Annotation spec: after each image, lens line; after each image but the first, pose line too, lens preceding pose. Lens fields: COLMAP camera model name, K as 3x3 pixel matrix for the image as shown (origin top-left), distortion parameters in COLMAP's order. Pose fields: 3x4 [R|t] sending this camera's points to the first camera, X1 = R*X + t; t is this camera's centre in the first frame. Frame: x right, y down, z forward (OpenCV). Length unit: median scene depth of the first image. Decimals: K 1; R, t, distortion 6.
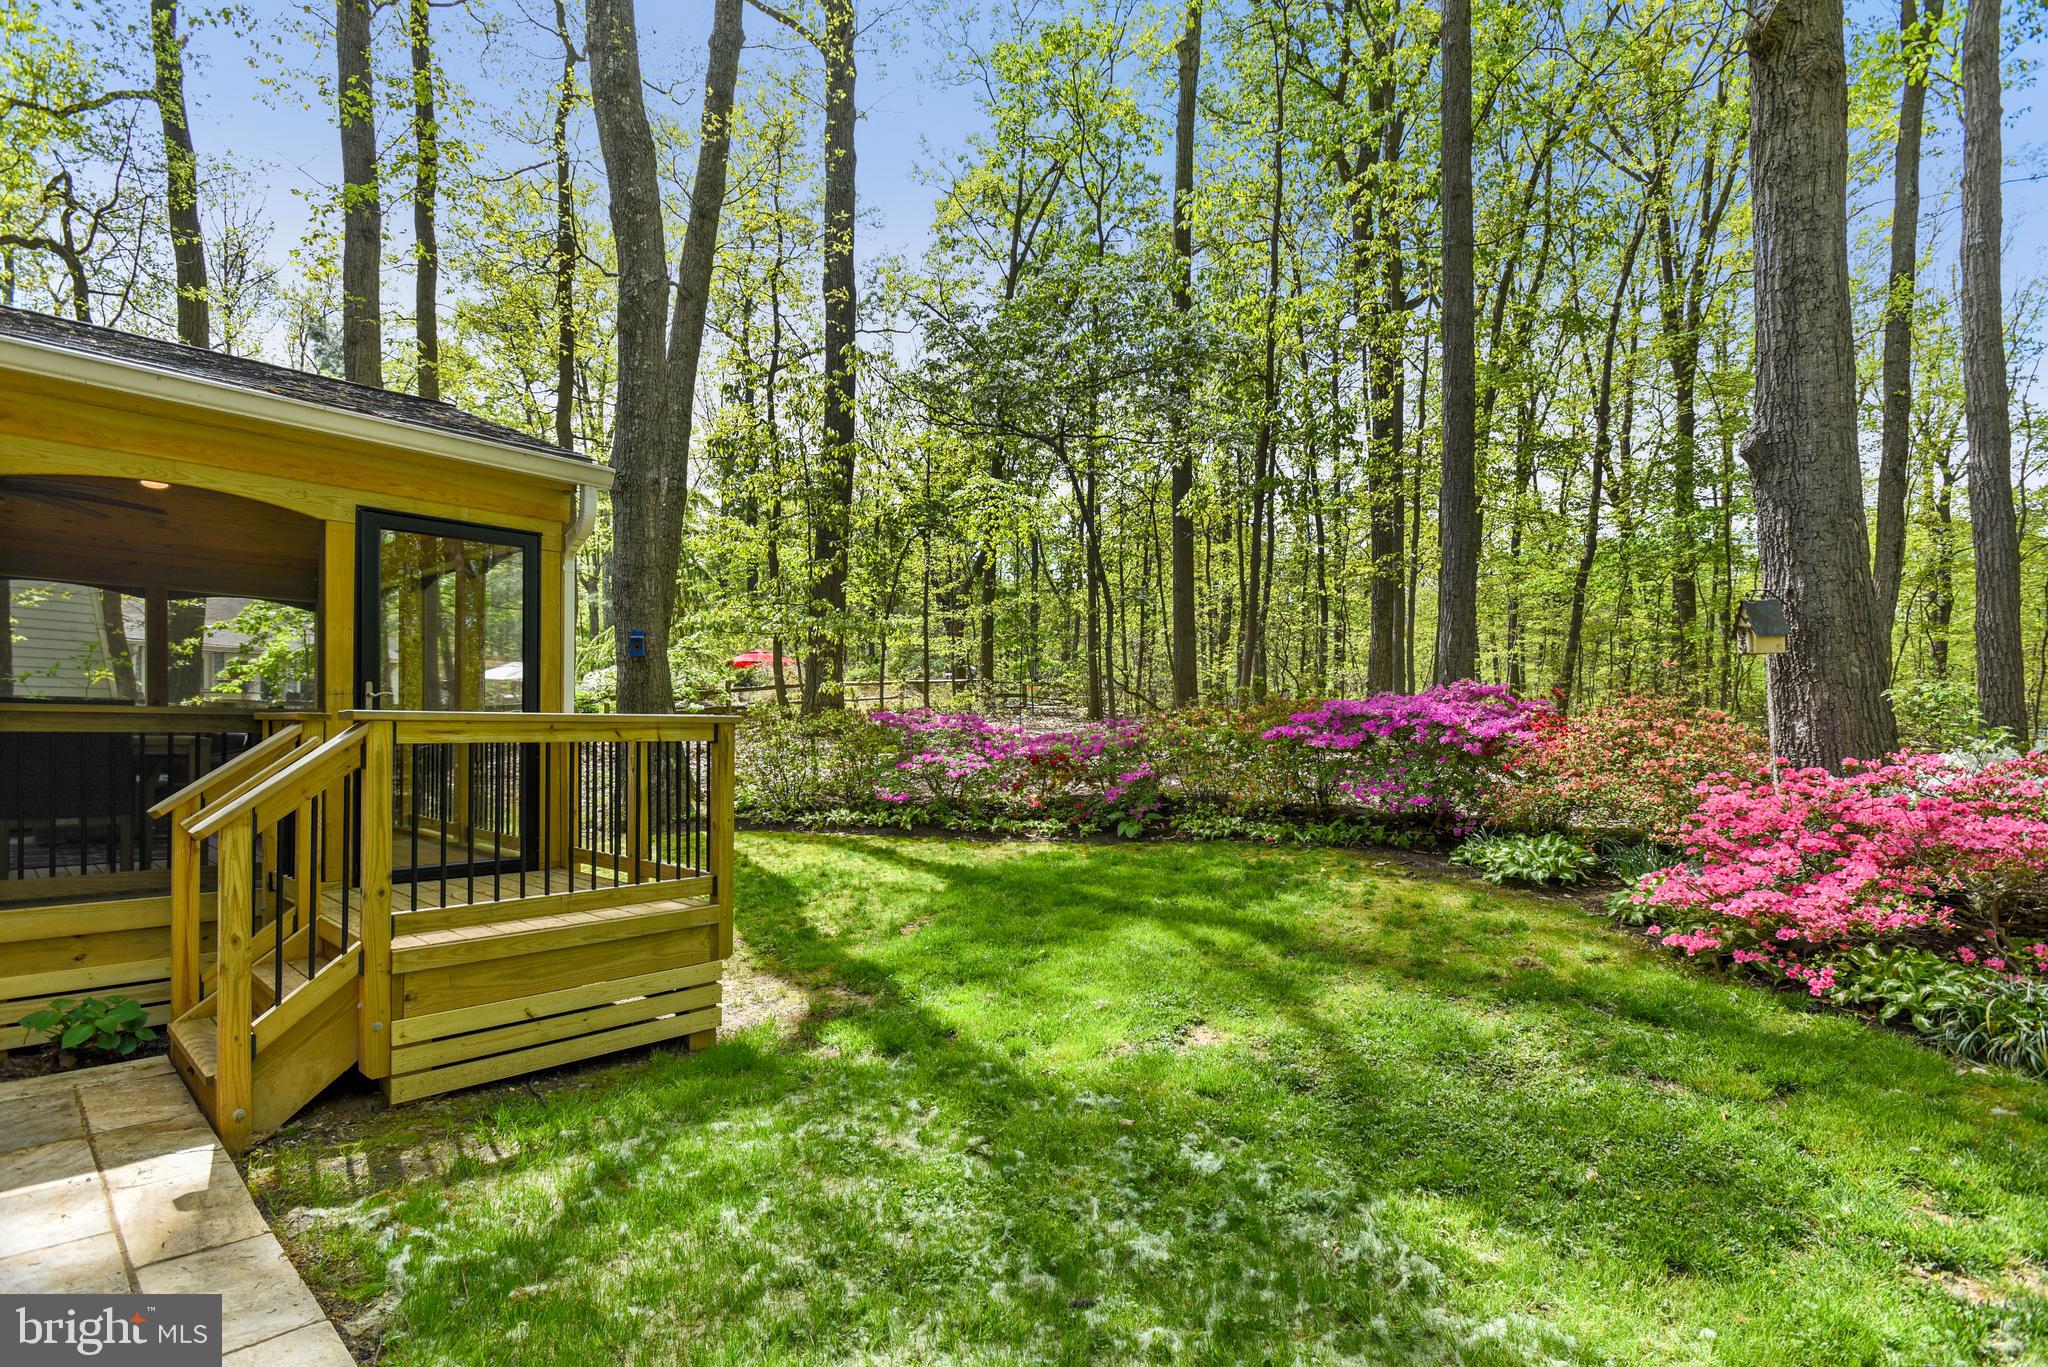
lens RADIAL K [[1014.0, 0, 1026.1], [0, 1014.0, 690.0], [0, 0, 1]] dist [-0.002657, -0.000076]
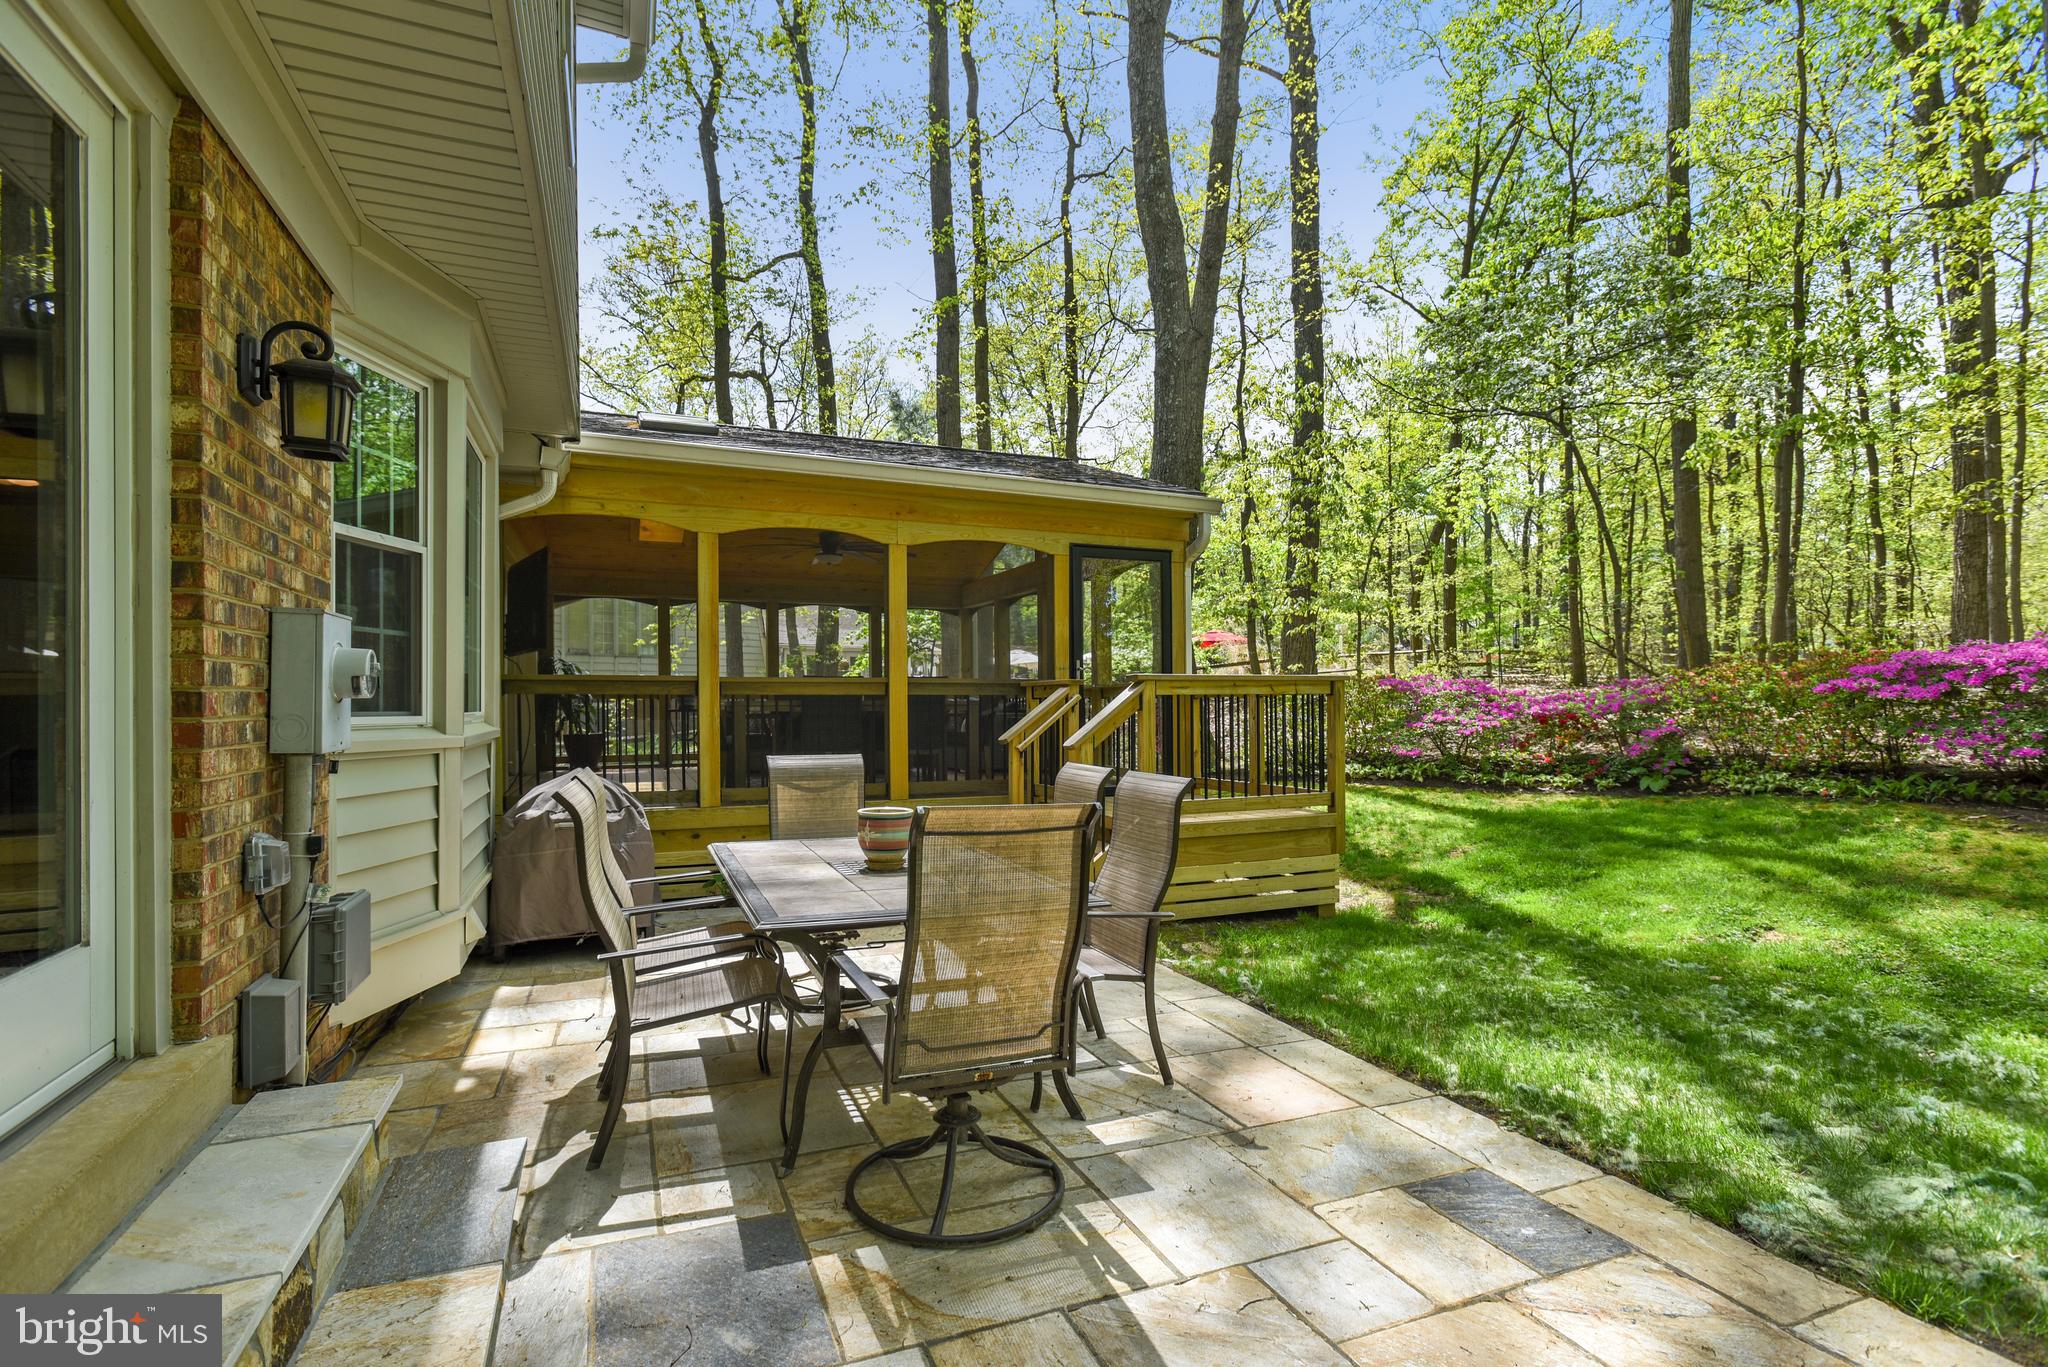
lens RADIAL K [[963.5, 0, 1024.0], [0, 963.5, 683.5], [0, 0, 1]] dist [-0.002056, -0.002043]
pose [[0.903313, -0.025284, -0.428237, -0.053446], [0.032198, 0.999442, 0.008908, 0.005169], [0.427773, -0.021835, 0.903623, -0.155243]]
